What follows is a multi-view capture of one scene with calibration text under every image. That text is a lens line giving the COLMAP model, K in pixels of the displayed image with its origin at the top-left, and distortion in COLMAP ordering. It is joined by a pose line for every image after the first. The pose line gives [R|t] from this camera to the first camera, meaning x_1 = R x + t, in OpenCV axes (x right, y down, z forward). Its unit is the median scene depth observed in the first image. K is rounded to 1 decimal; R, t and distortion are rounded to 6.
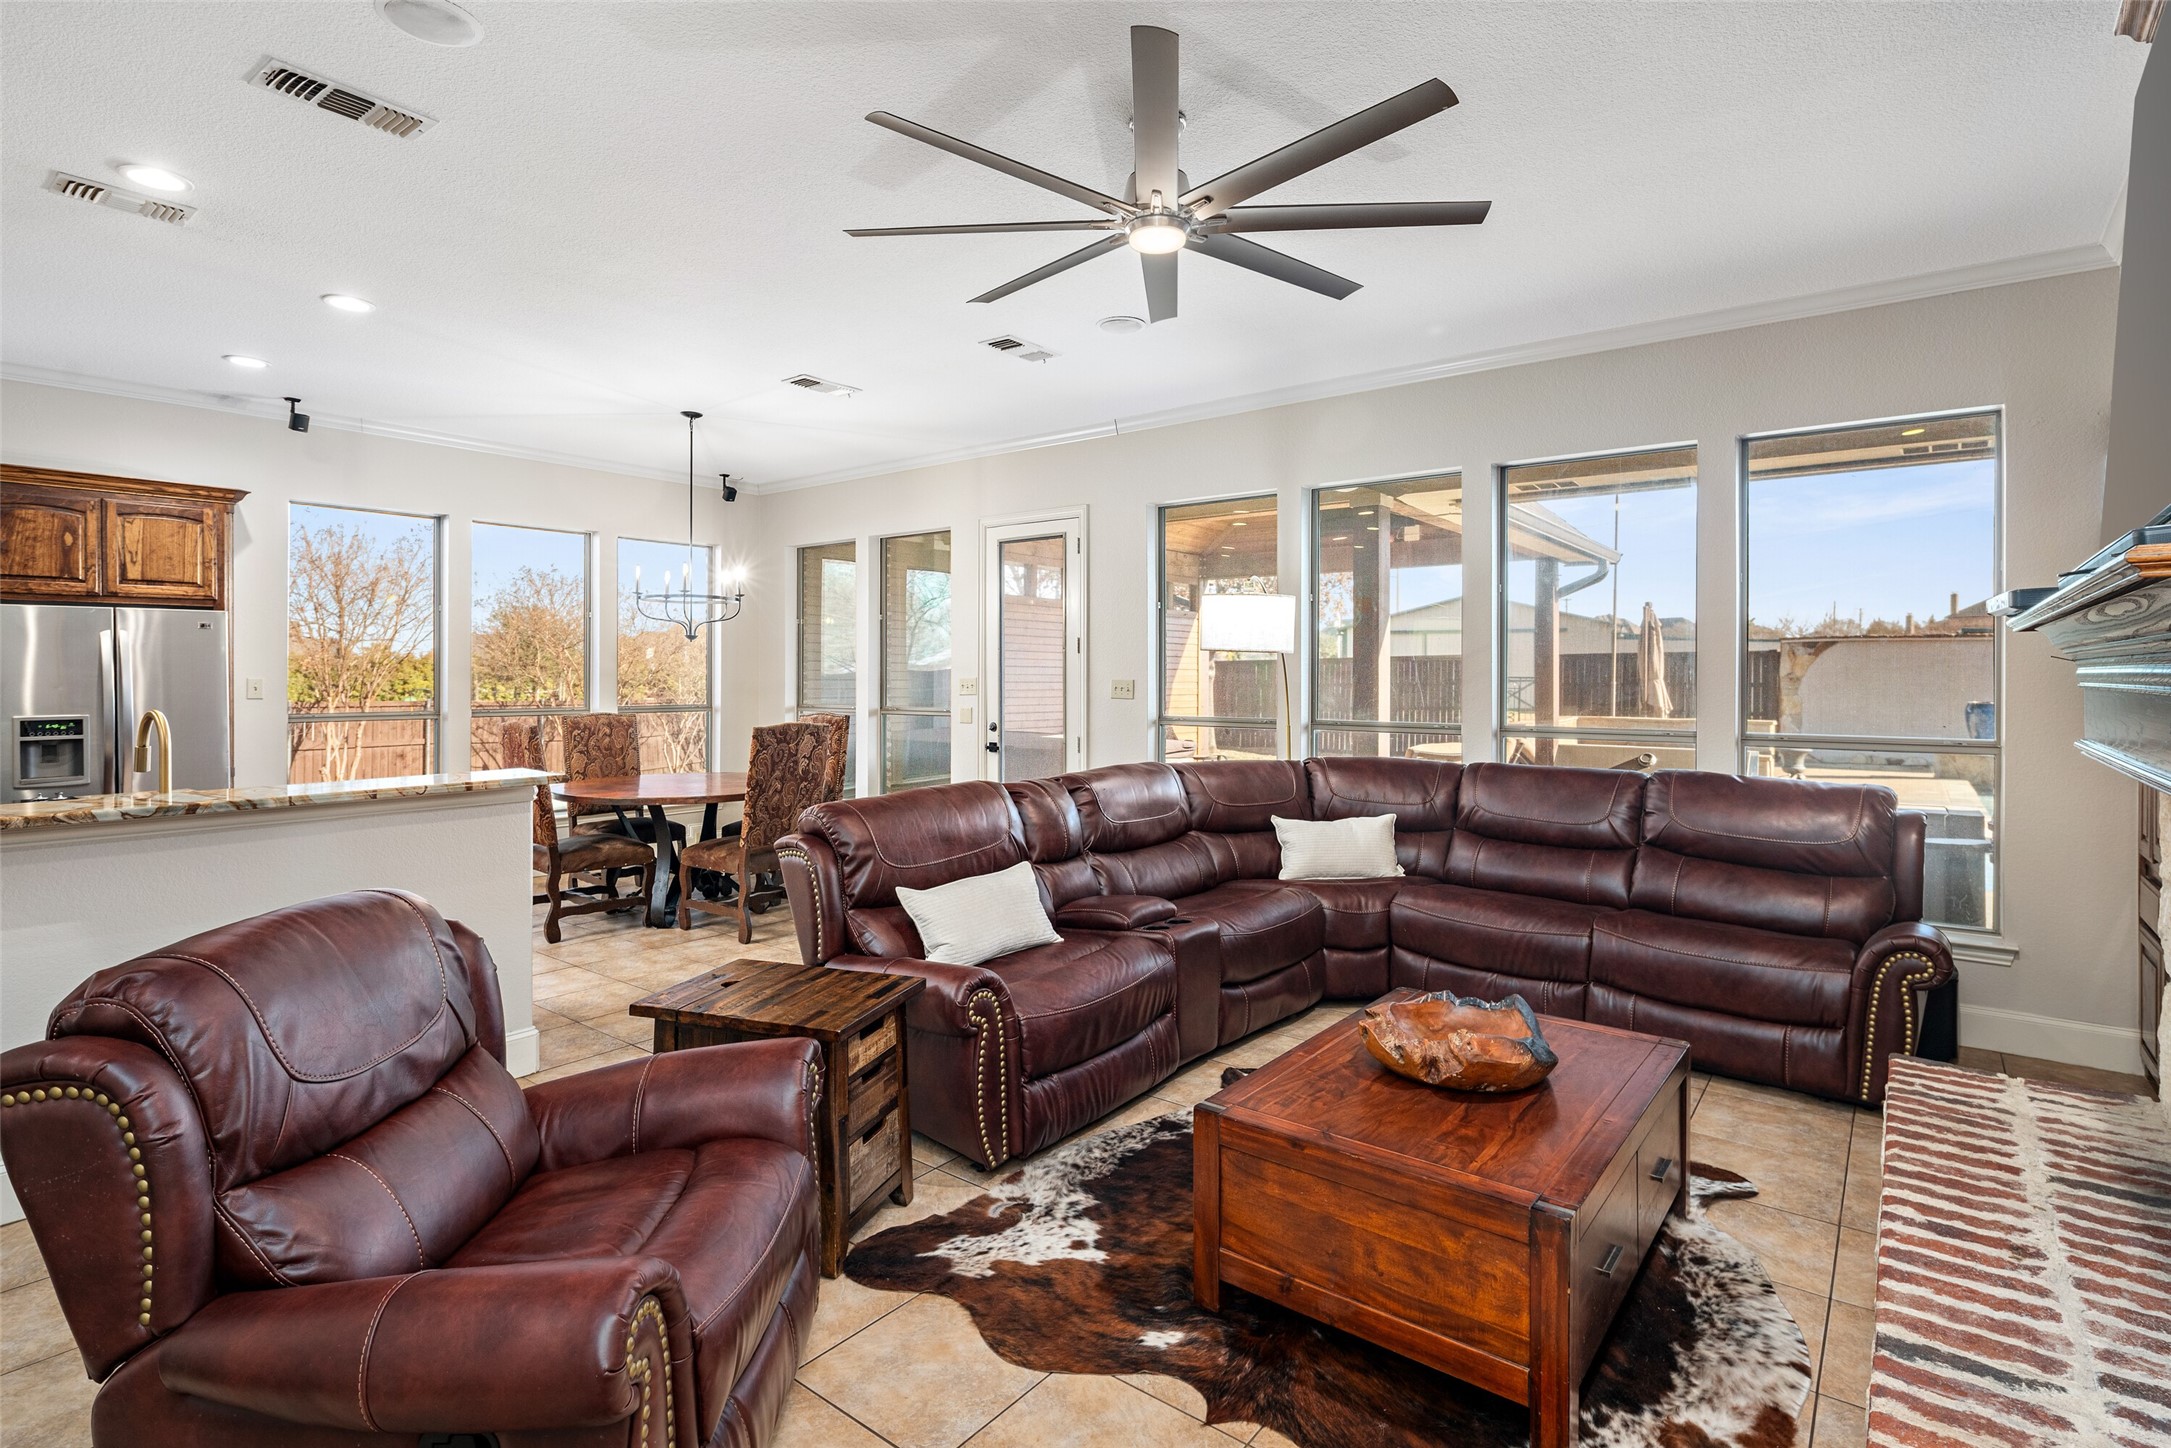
lens RADIAL K [[1069.7, 0, 1076.4], [0, 1069.7, 678.4], [0, 0, 1]] dist [0.000801, -0.000307]
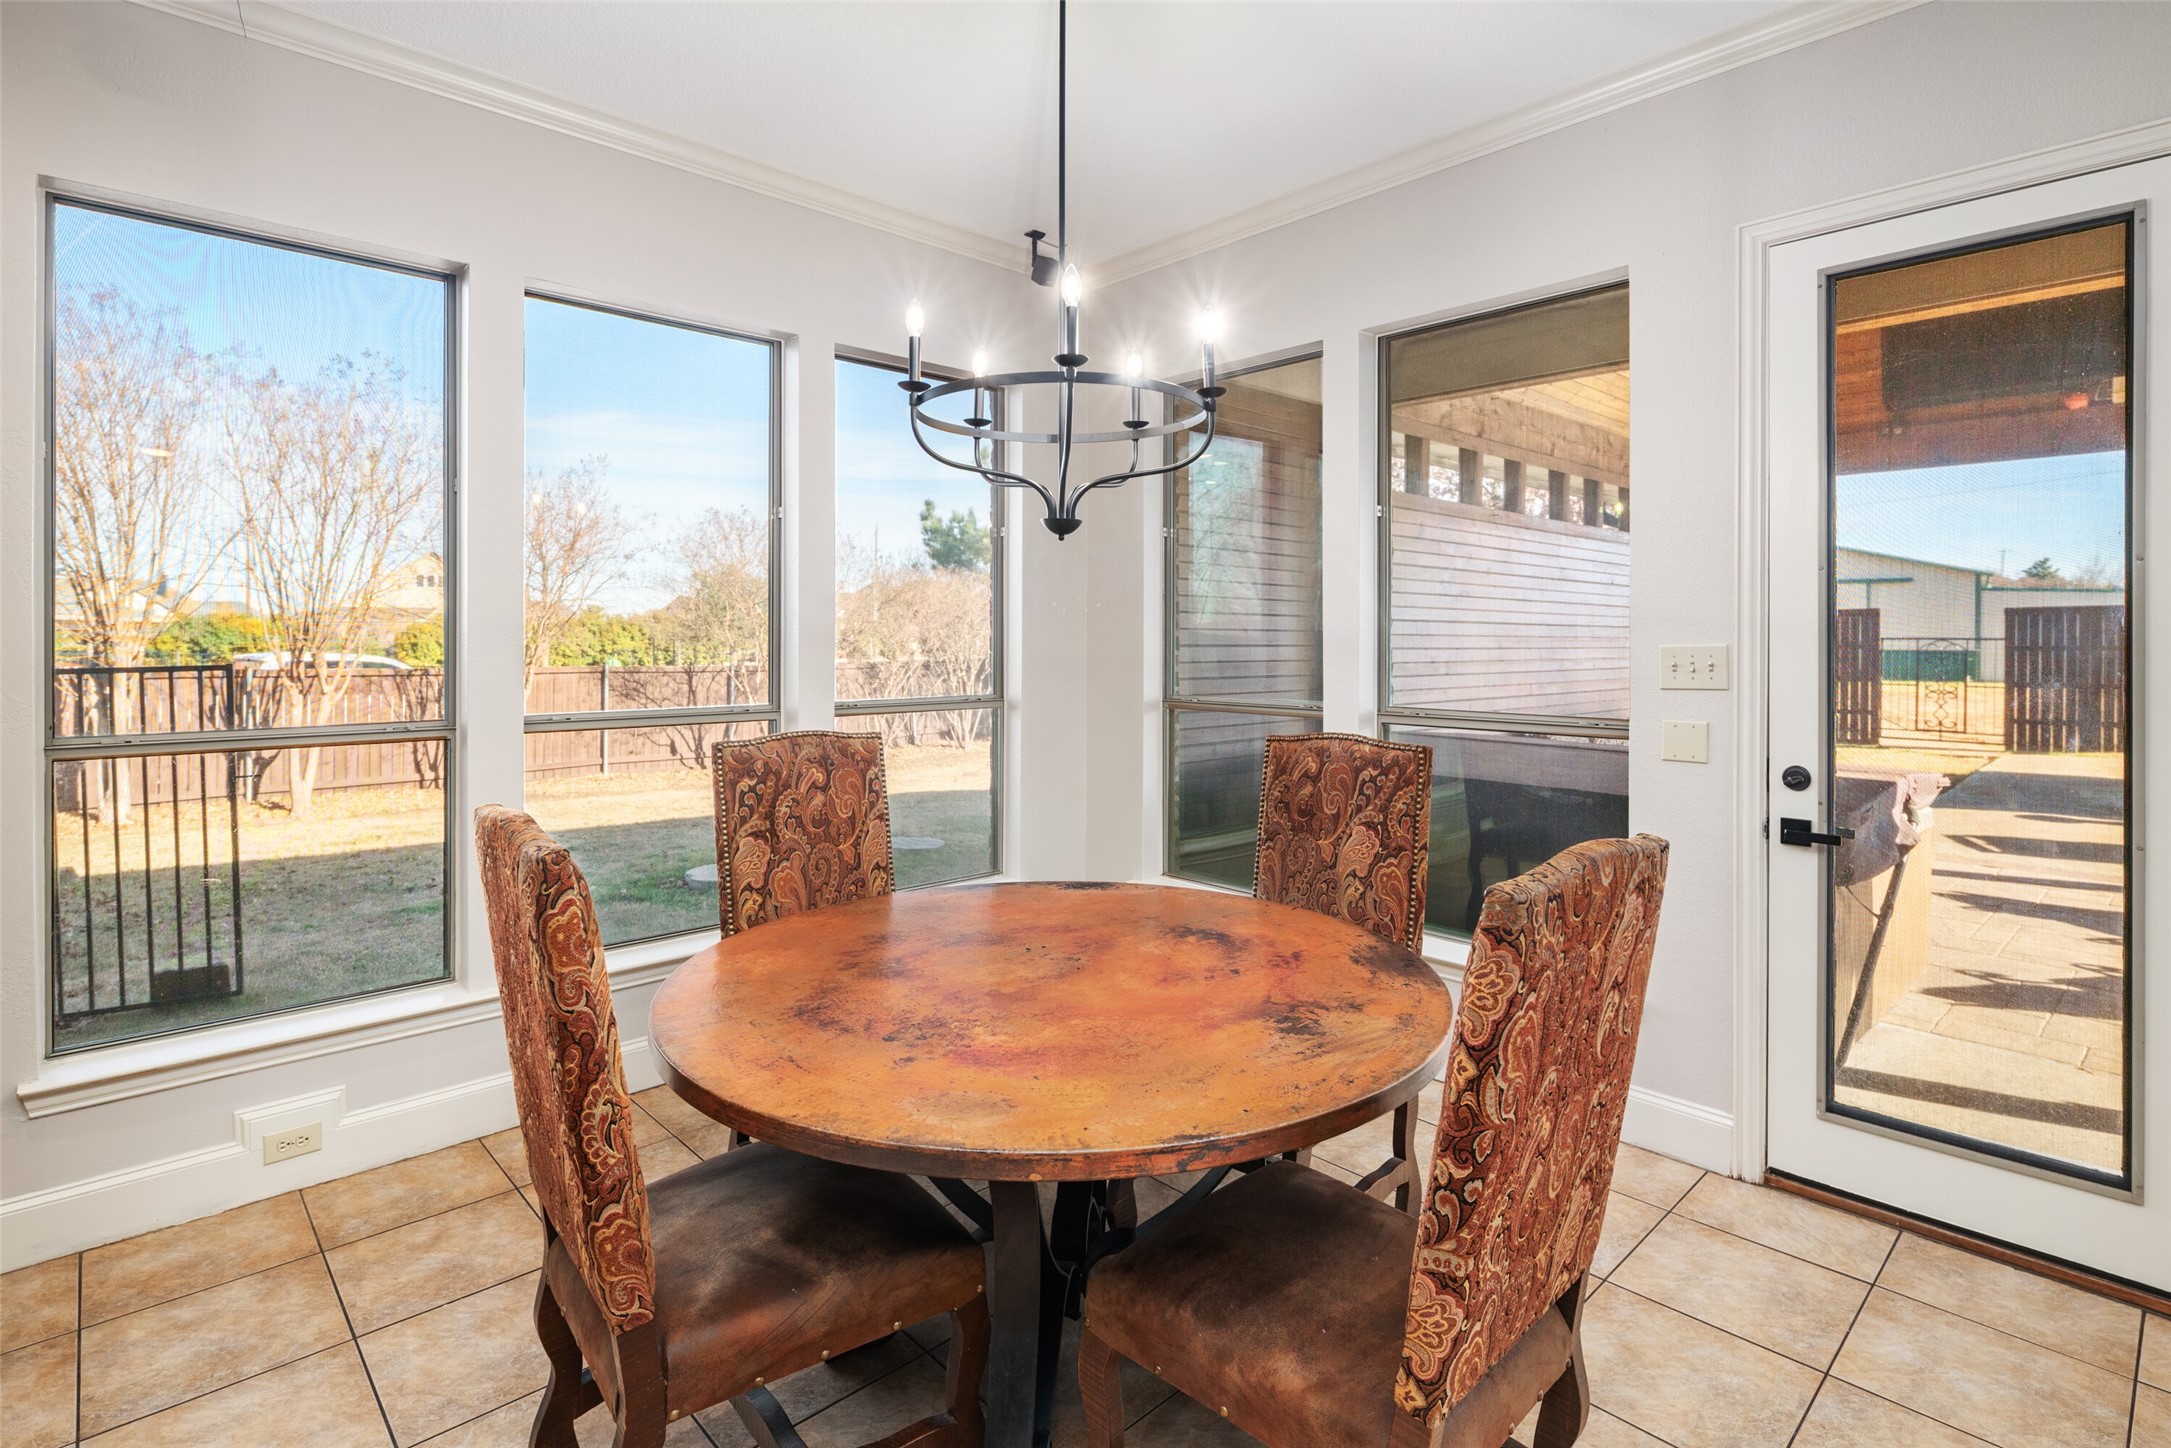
lens RADIAL K [[1069.7, 0, 1084.9], [0, 1069.7, 649.8], [0, 0, 1]] dist [0.000801, -0.000307]
pose [[0.988160, 0.003212, -0.153394, -0.303386], [-0.001665, 0.999946, 0.010210, -0.003078], [0.153419, -0.009833, 0.988112, 0.673875]]
